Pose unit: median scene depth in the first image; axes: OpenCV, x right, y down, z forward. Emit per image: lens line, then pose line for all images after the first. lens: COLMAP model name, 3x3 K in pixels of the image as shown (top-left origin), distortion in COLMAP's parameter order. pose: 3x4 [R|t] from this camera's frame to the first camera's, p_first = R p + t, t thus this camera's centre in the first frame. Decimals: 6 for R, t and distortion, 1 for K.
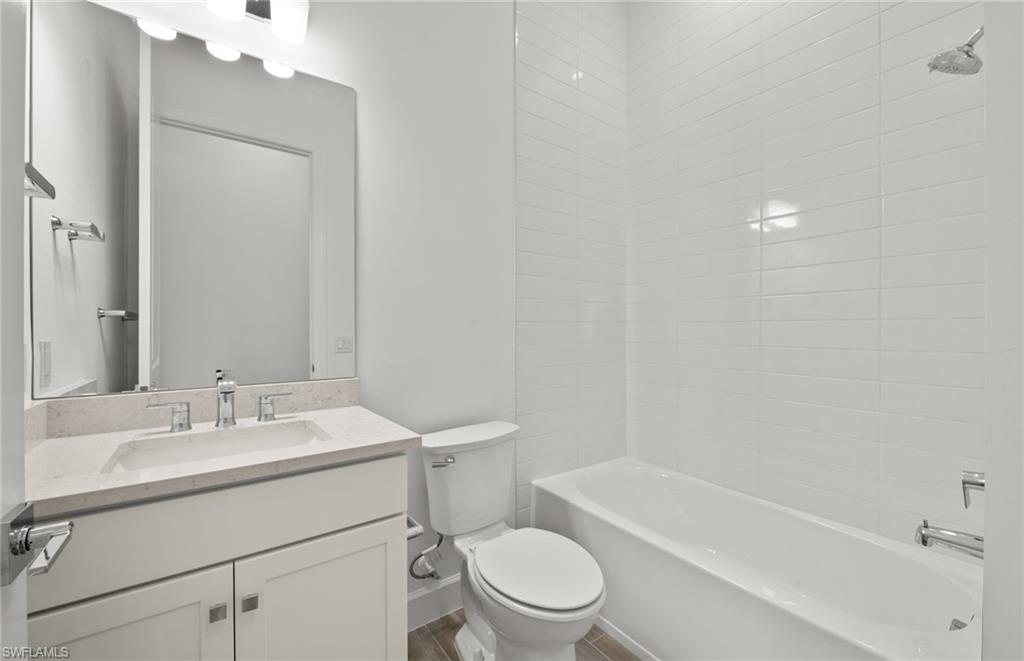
lens RADIAL K [[415.8, 0, 512.0], [0, 415.8, 330.5], [0, 0, 1]] dist [-0.000383, -0.000145]
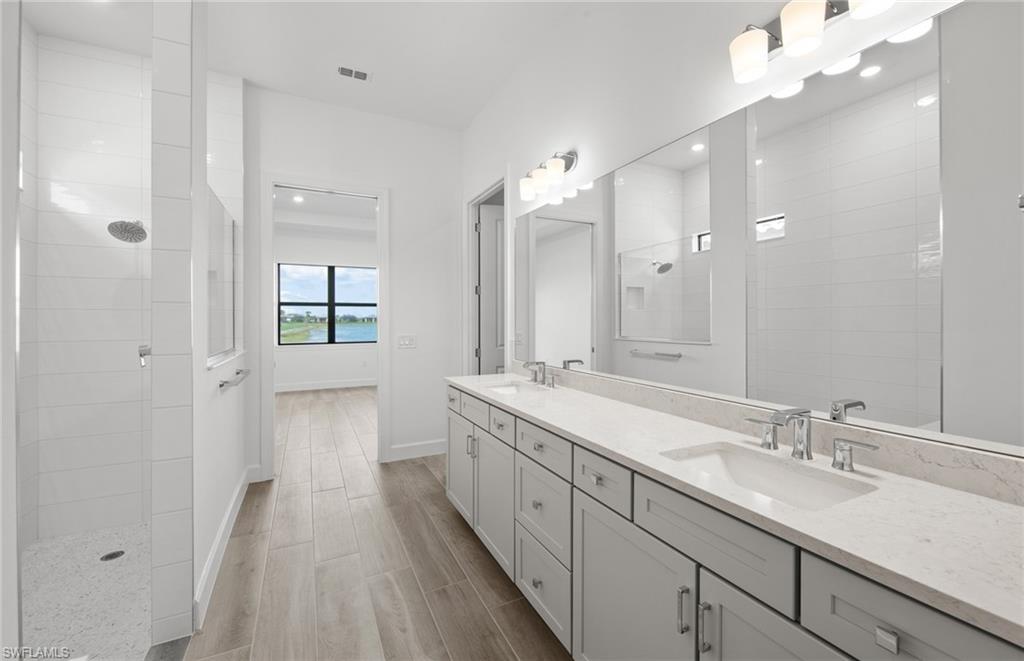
lens RADIAL K [[412.2, 0, 512.0], [0, 412.2, 330.5], [0, 0, 1]] dist [-0.002476, -0.000604]
pose [[-0.168927, 0.010942, -0.985568, 0.411716], [-0.007230, 0.999898, 0.012341, -0.087336], [0.985602, 0.009211, -0.168830, 0.490890]]
